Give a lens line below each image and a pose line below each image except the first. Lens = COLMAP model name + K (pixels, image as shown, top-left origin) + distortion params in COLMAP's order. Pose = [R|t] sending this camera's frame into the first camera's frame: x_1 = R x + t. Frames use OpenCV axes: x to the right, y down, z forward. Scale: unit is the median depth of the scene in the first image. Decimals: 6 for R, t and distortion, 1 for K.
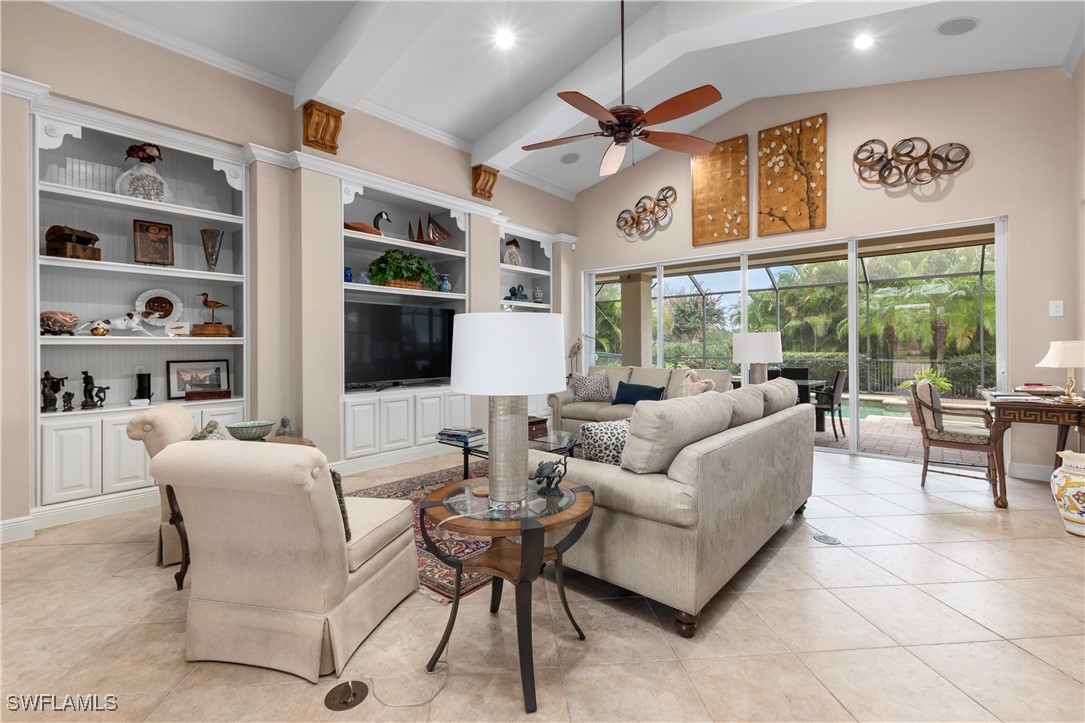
lens RADIAL K [[470.7, 0, 544.6], [0, 470.7, 344.9], [0, 0, 1]] dist [0.004430, -0.002709]
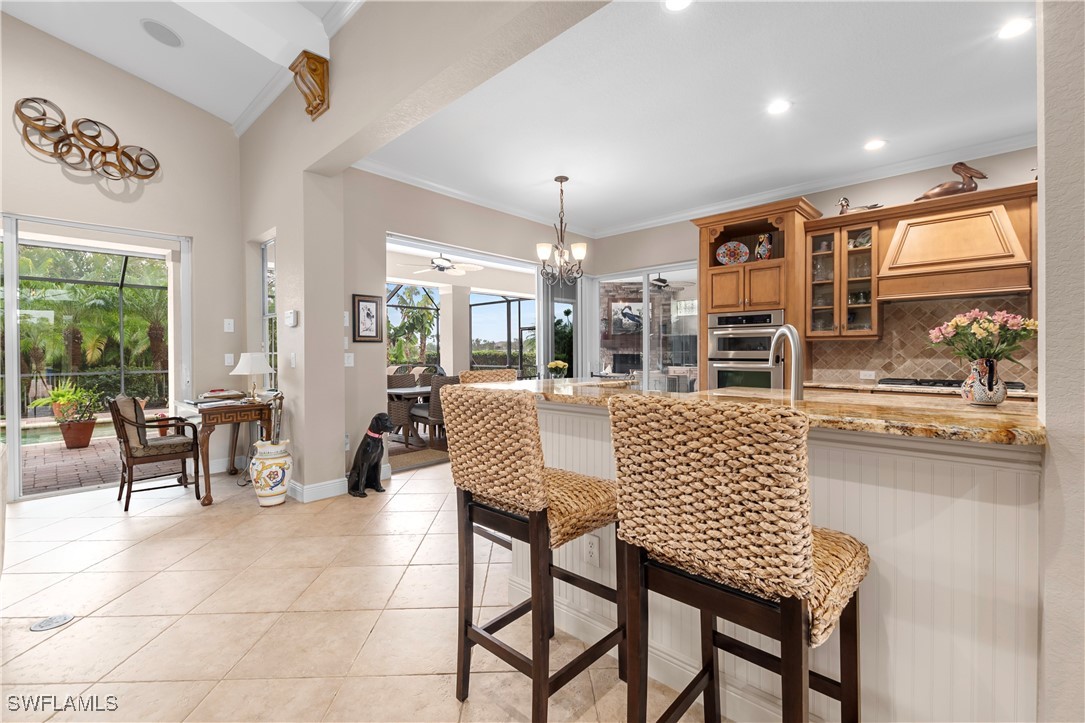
lens RADIAL K [[470.7, 0, 537.2], [0, 470.7, 355.8], [0, 0, 1]] dist [0.004430, -0.002709]
pose [[0.057793, -0.000736, 0.998328, -0.054889], [0.002879, 0.999996, 0.000570, 0.000818], [-0.998324, 0.002841, 0.057794, 0.129495]]
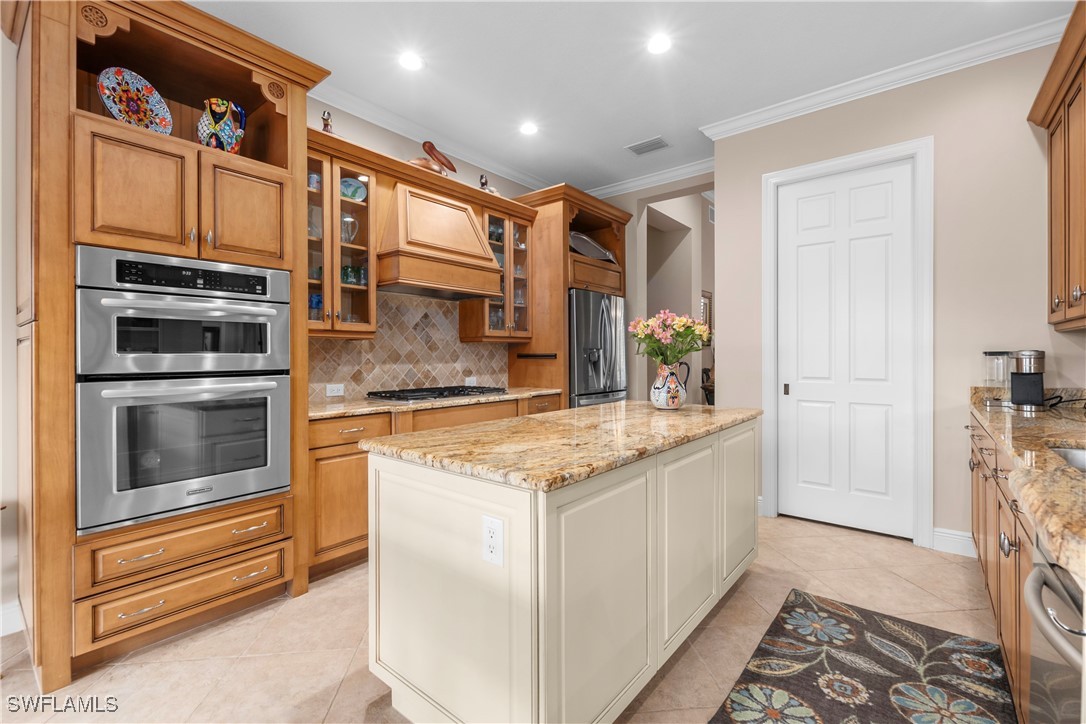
lens RADIAL K [[471.1, 0, 543.6], [0, 471.1, 356.2], [0, 0, 1]] dist [0.004430, -0.002709]
pose [[-0.999683, 0.010265, -0.022980, 0.695372], [0.010189, 0.999942, 0.003427, -0.003731], [0.023014, 0.003192, -0.999730, 0.176388]]
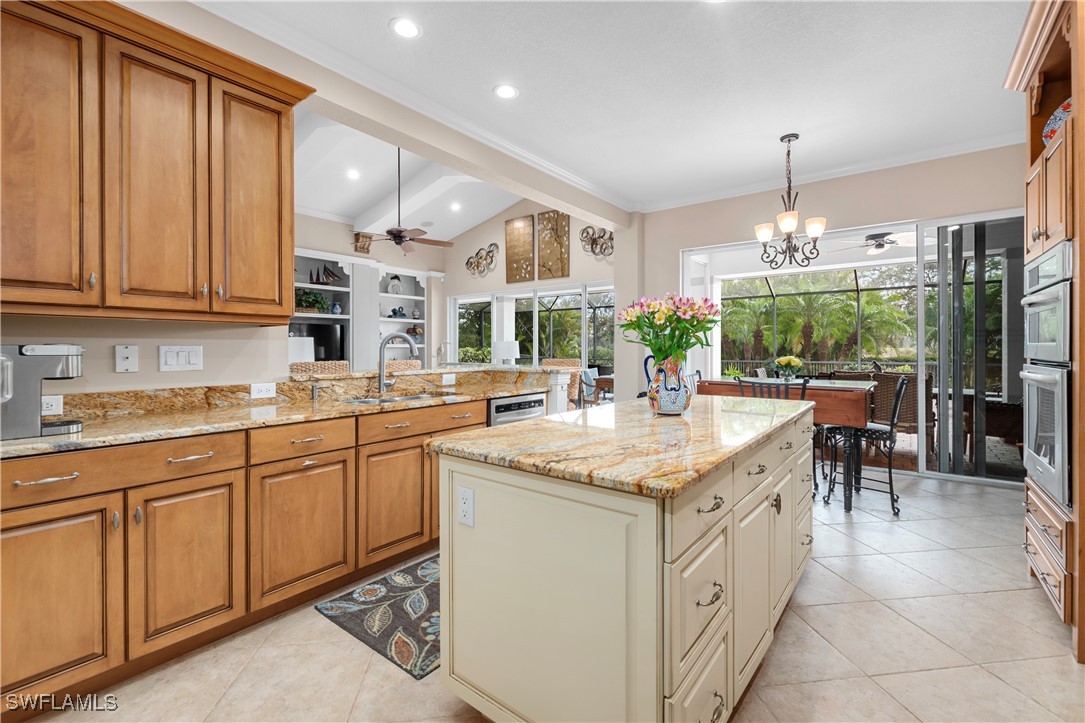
lens RADIAL K [[470.7, 0, 543.1], [0, 470.7, 349.3], [0, 0, 1]] dist [0.004430, -0.002709]
pose [[0.999280, 0.002606, 0.037838, 0.495530], [-0.002706, 0.999993, 0.002594, -0.001460], [-0.037831, -0.002695, 0.999281, -0.701267]]
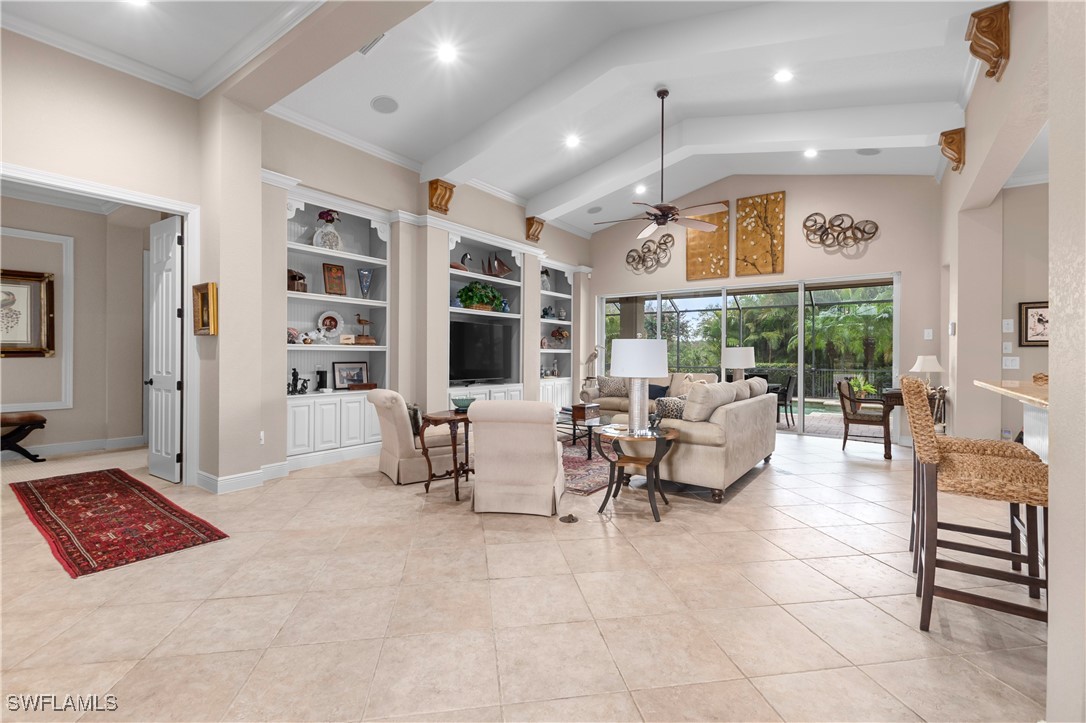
lens RADIAL K [[471.1, 0, 542.6], [0, 471.1, 354.3], [0, 0, 1]] dist [0.004430, -0.002709]
pose [[0.996952, 0.012327, 0.077042, -0.246418], [-0.012414, 0.999923, 0.000656, 0.001789], [-0.077028, -0.001611, 0.997028, -0.379480]]
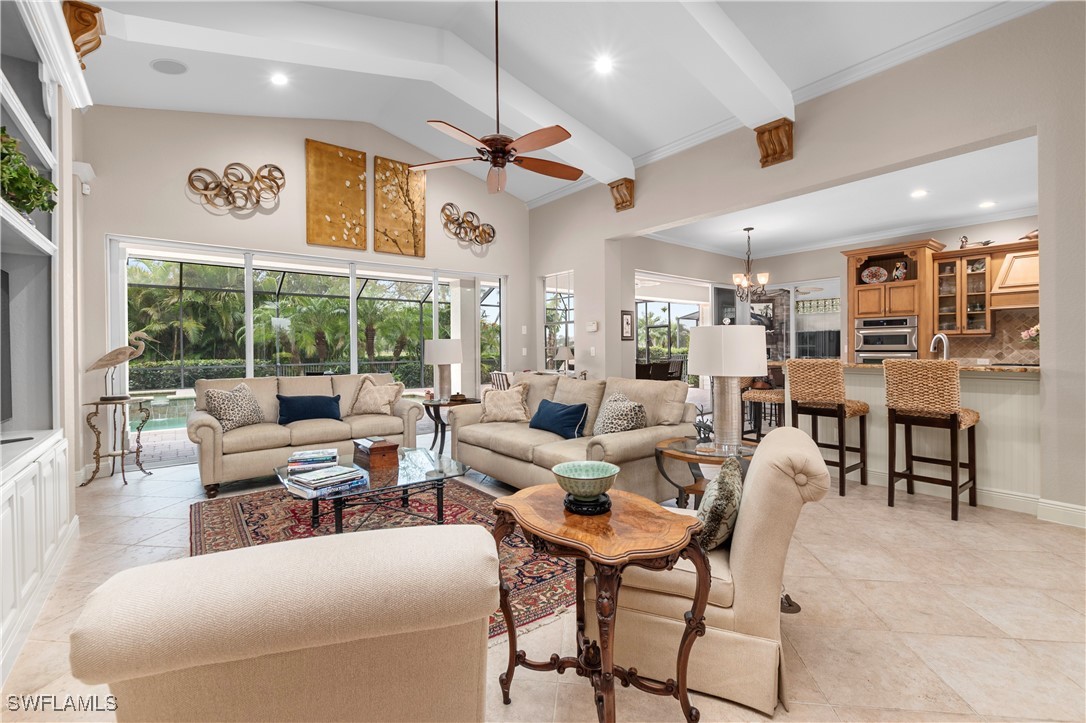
lens RADIAL K [[471.1, 0, 540.8], [0, 471.1, 349.3], [0, 0, 1]] dist [0.004430, -0.002709]
pose [[0.205883, 0.002406, 0.978574, -0.650948], [0.005617, 0.999978, -0.003641, 0.005303], [-0.978561, 0.006246, 0.205865, 0.480729]]
